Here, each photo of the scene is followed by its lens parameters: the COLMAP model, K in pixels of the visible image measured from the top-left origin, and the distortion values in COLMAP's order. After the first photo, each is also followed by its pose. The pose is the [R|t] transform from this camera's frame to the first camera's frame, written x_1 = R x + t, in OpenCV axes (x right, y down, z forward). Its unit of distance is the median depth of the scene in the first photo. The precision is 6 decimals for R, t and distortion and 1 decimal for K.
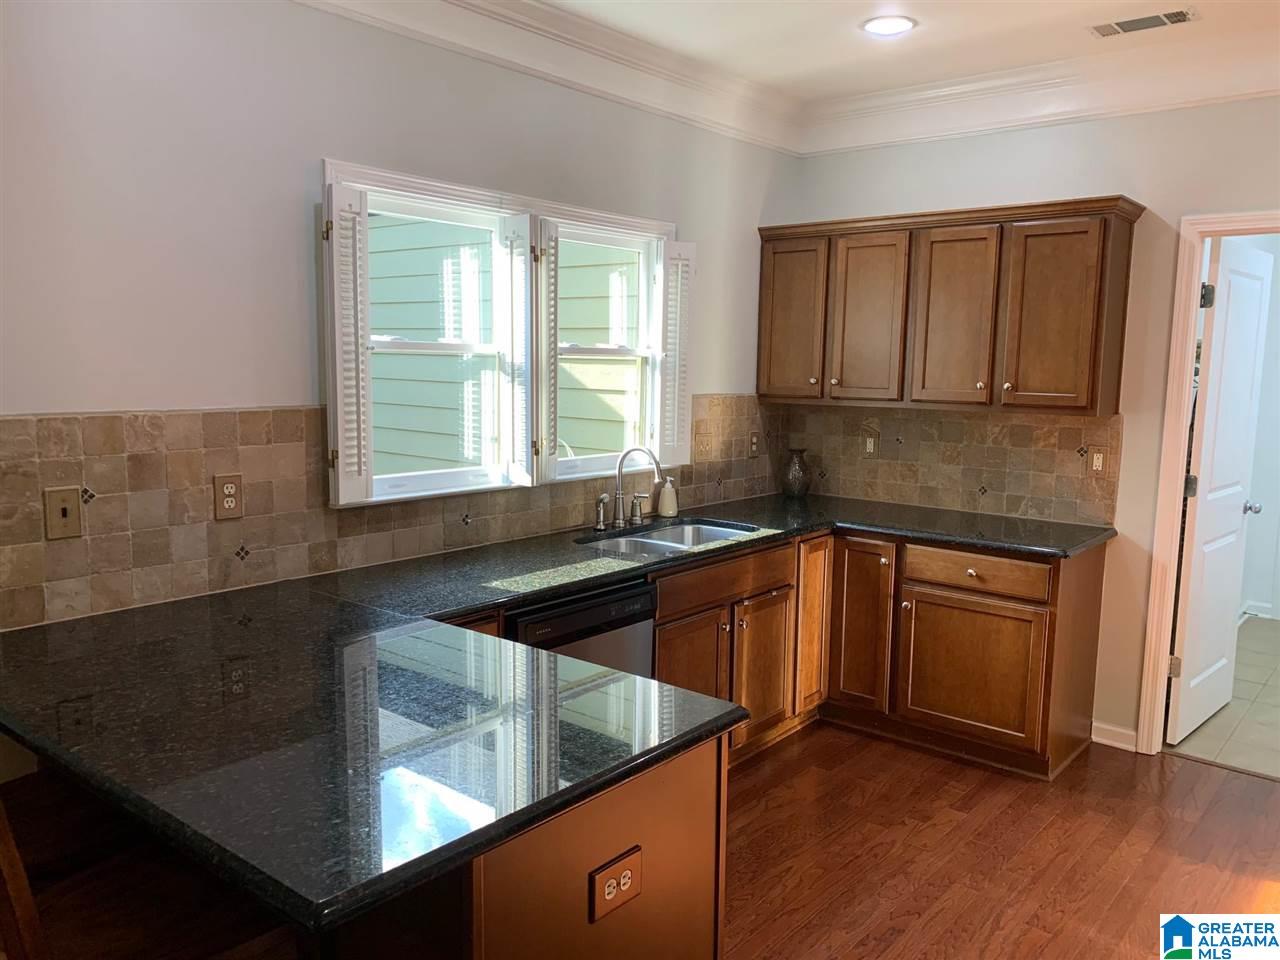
lens RADIAL K [[988.8, 0, 640.2], [0, 988.8, 484.5], [0, 0, 1]] dist [0.055325, -0.006093]
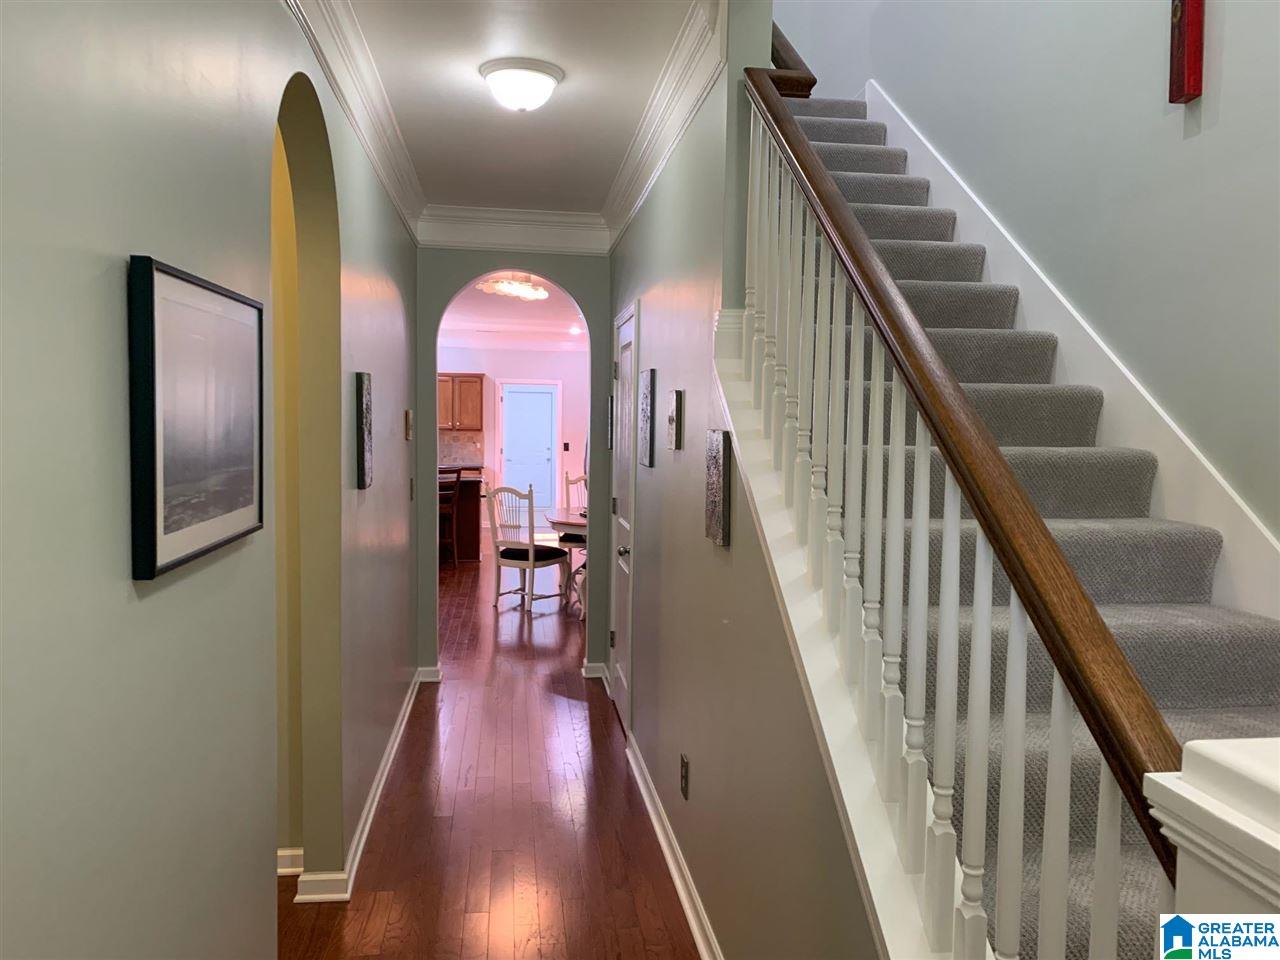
lens RADIAL K [[988.8, 0, 639.7], [0, 988.8, 481.3], [0, 0, 1]] dist [0.055325, -0.006093]
pose [[0.684053, -0.052634, 0.727531, -1.668615], [0.093281, 0.995516, -0.015685, 0.207417], [-0.723444, 0.078594, 0.685895, -1.753905]]
